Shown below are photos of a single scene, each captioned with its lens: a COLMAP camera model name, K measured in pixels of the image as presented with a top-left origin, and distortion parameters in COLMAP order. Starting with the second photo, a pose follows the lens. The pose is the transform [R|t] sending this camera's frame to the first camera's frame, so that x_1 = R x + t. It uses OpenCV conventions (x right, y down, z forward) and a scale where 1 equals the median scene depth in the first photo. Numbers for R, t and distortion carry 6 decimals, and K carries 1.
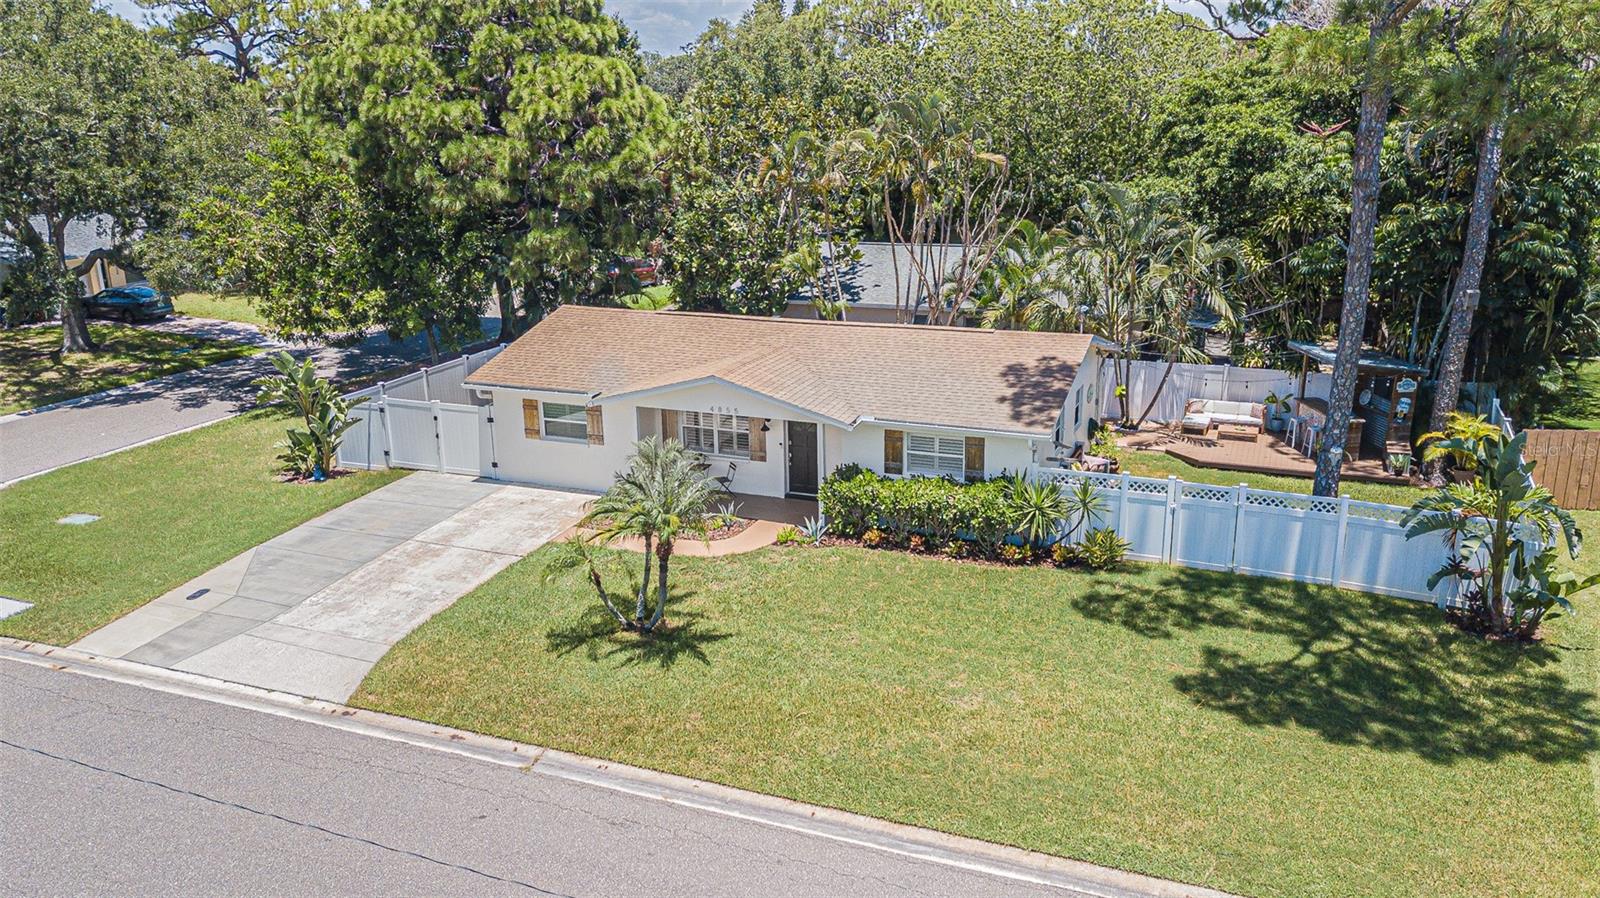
lens RADIAL K [[1251.4, 0, 794.4], [0, 1251.4, 450.2], [0, 0, 1]] dist [0.033625, 0.000012]
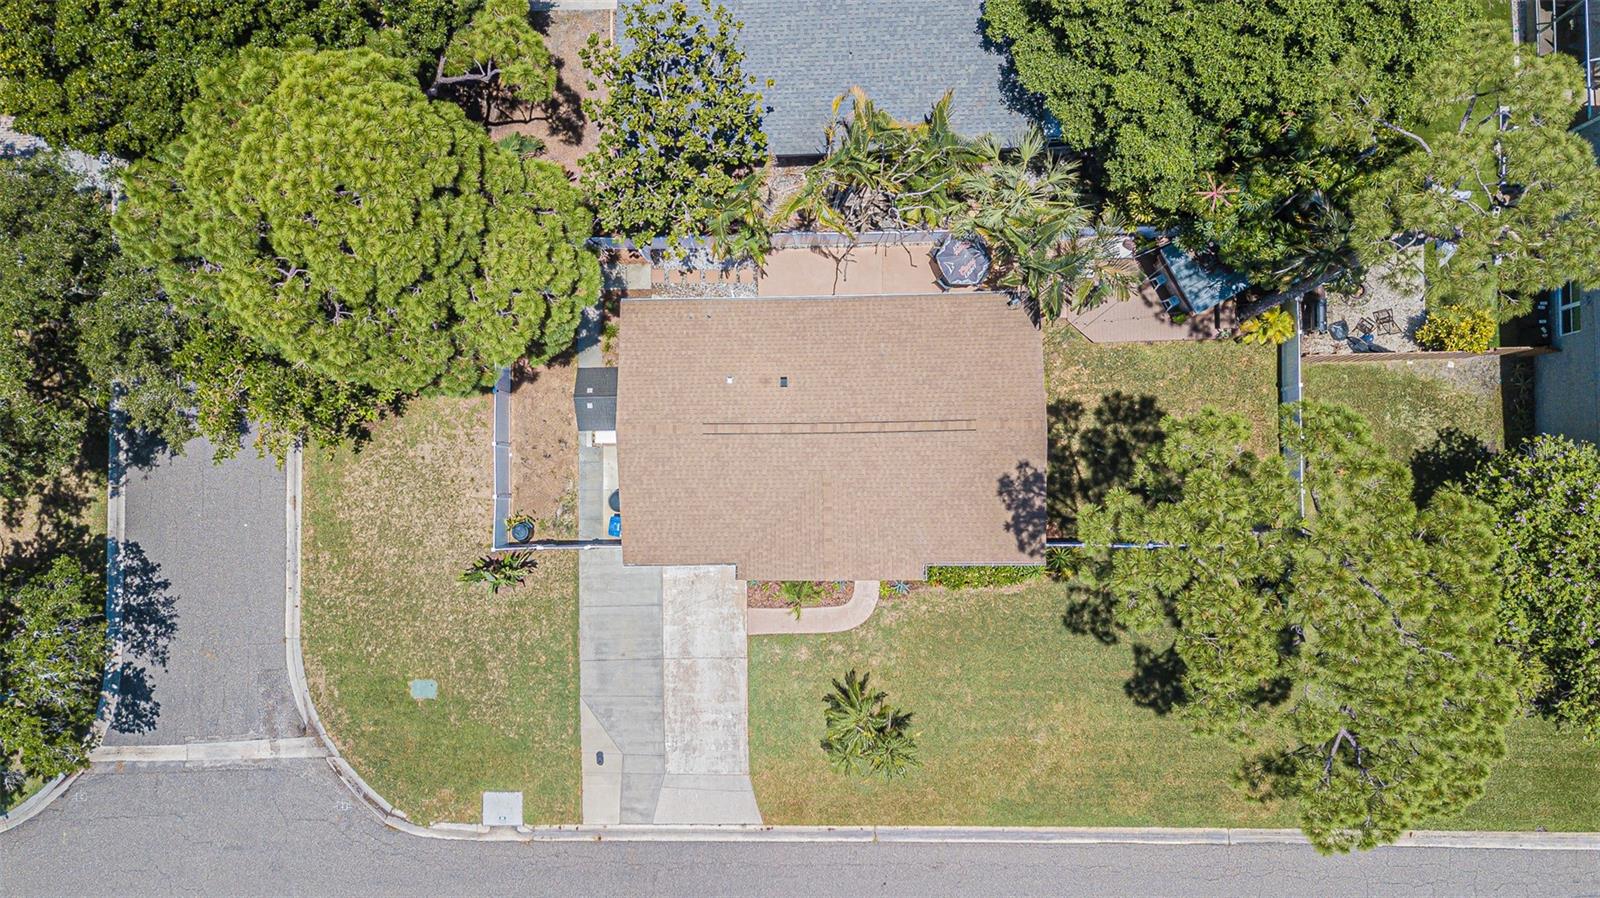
lens RADIAL K [[1238.9, 0, 803.1], [0, 1238.9, 450.9], [0, 0, 1]] dist [0.027375, -0.000874]
pose [[0.916810, -0.399116, -0.012851, -0.011667], [0.143351, 0.298914, 0.943452, -1.557707], [-0.372705, -0.866808, 0.331261, 0.652428]]
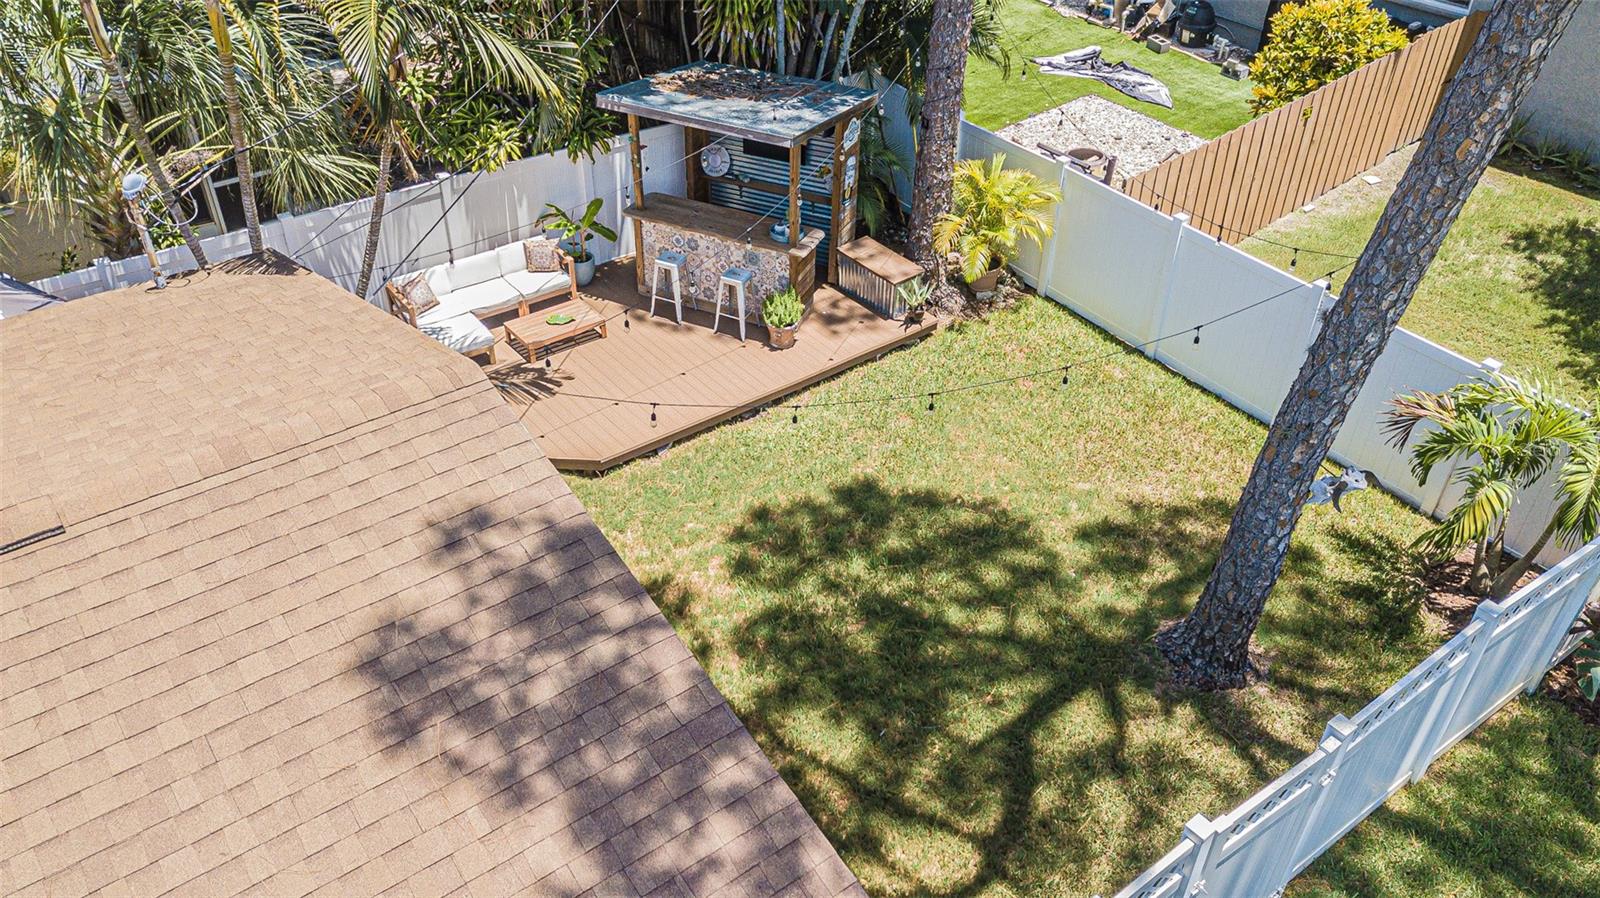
lens RADIAL K [[1251.4, 0, 794.4], [0, 1251.4, 450.2], [0, 0, 1]] dist [0.033625, 0.000012]
pose [[0.505960, -0.484768, 0.713445, 0.076008], [0.213843, 0.871803, 0.440715, -0.187197], [-0.835629, -0.070419, 0.544762, 0.854781]]
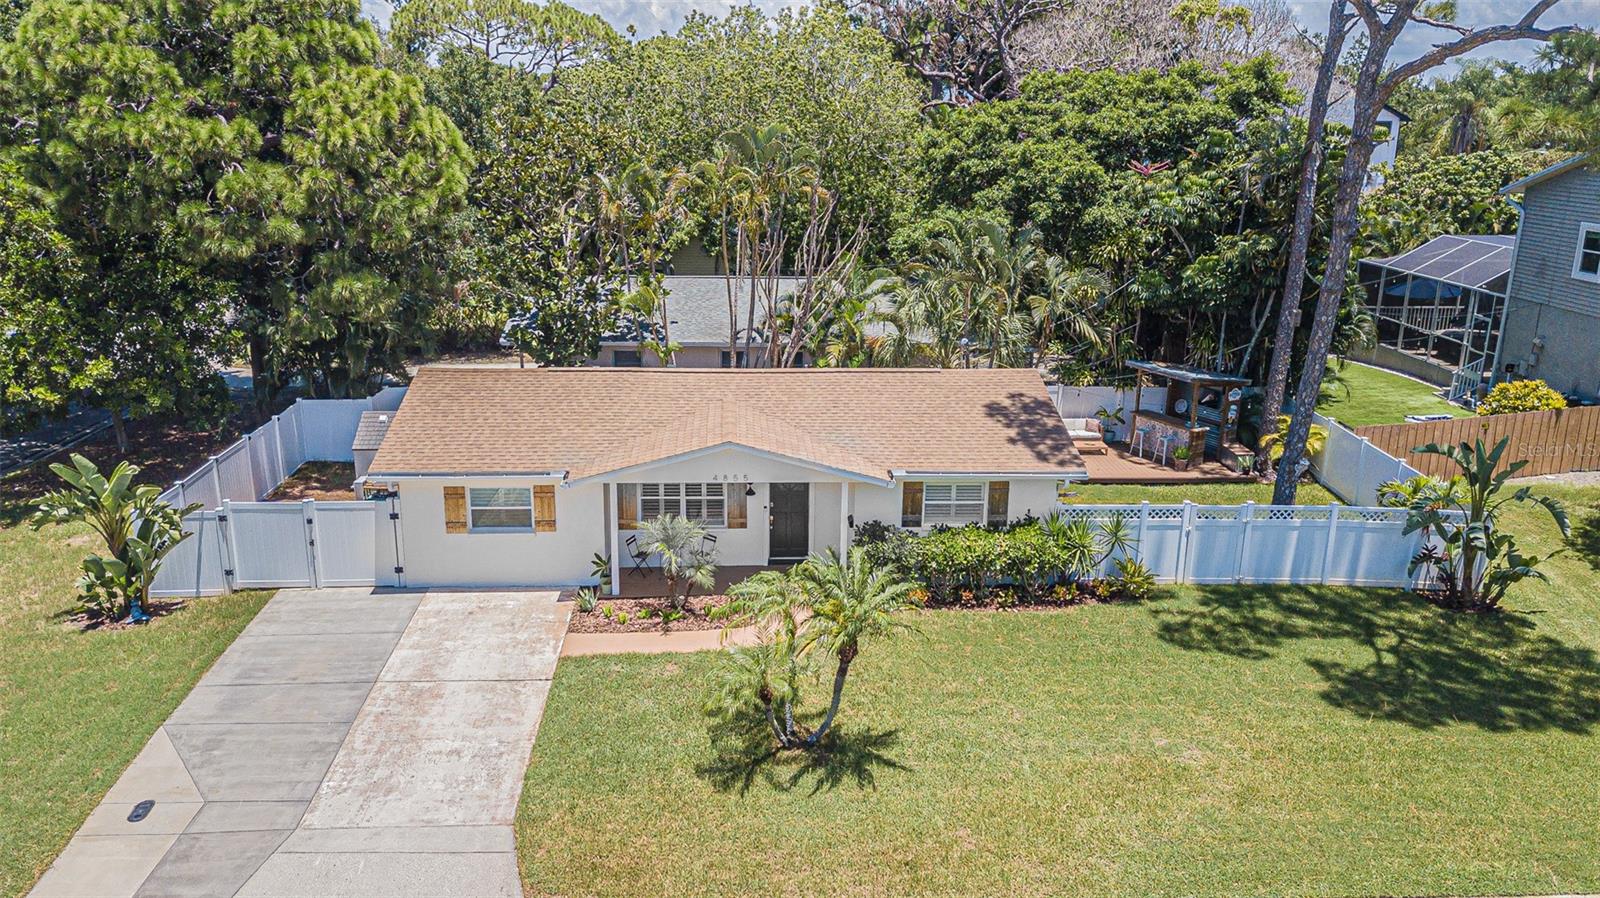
lens RADIAL K [[1238.9, 0, 803.1], [0, 1238.9, 450.9], [0, 0, 1]] dist [0.027375, -0.000874]
pose [[0.899106, -0.091095, 0.428147, -0.400254], [0.093560, 0.995496, 0.015331, -0.062372], [-0.427615, 0.026273, 0.903579, 0.179091]]
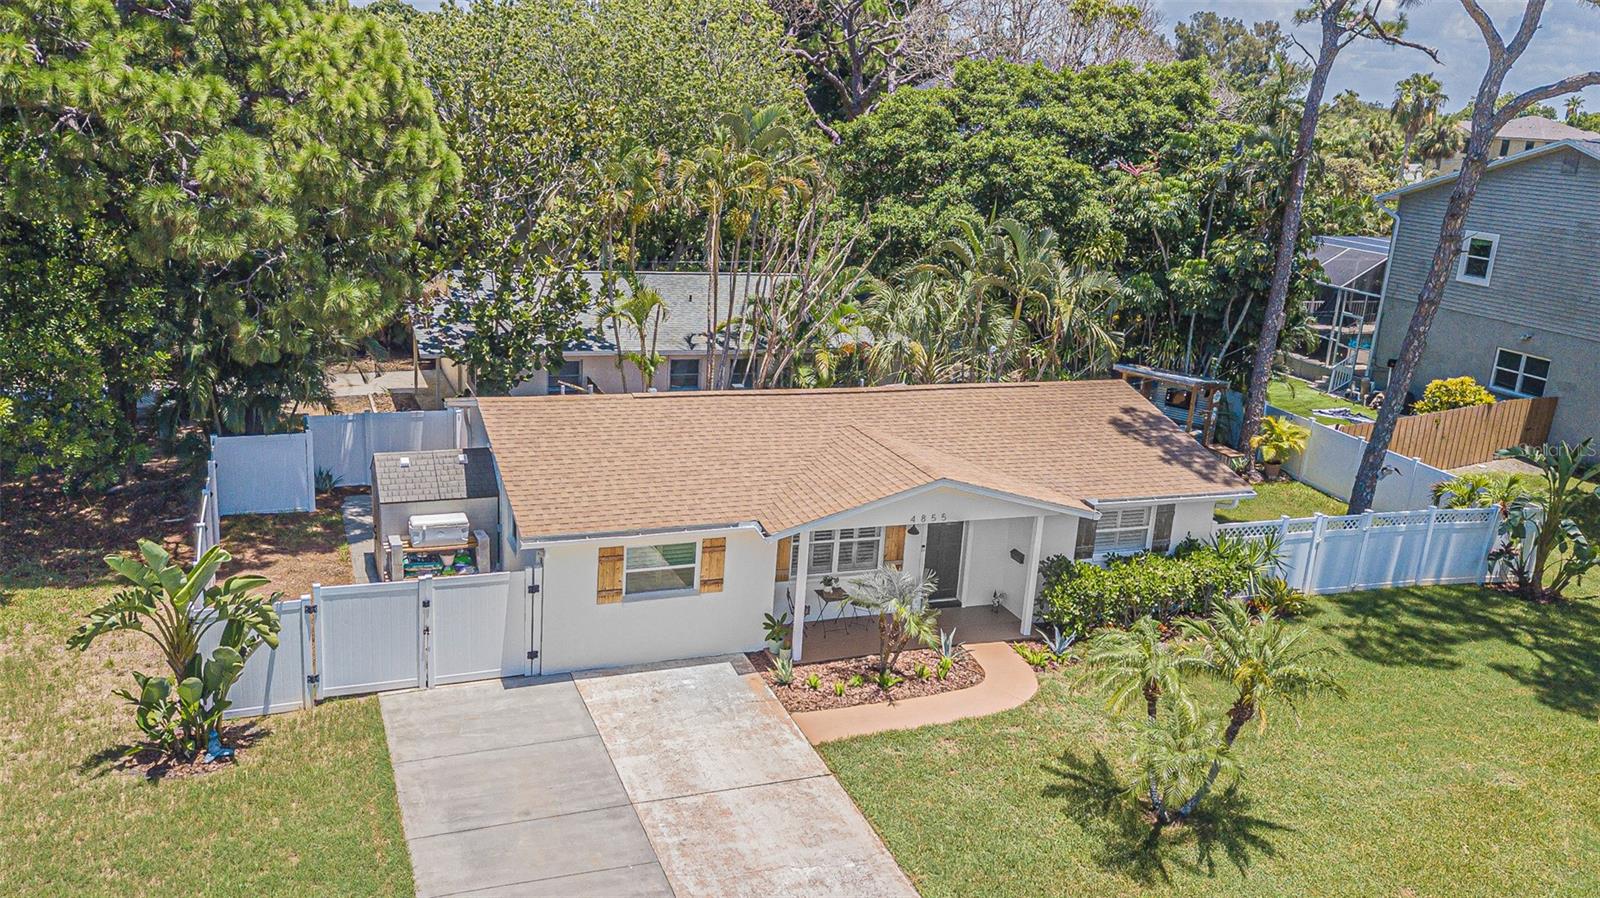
lens RADIAL K [[1304.3, 0, 800.0], [0, 1304.3, 449.0], [0, 0, 1]] dist [0.025033, -0.004202]
pose [[0.706622, -0.128662, 0.695796, -0.704914], [0.120614, 0.990840, 0.060729, -0.140017], [-0.697236, 0.041011, 0.715668, 0.478231]]
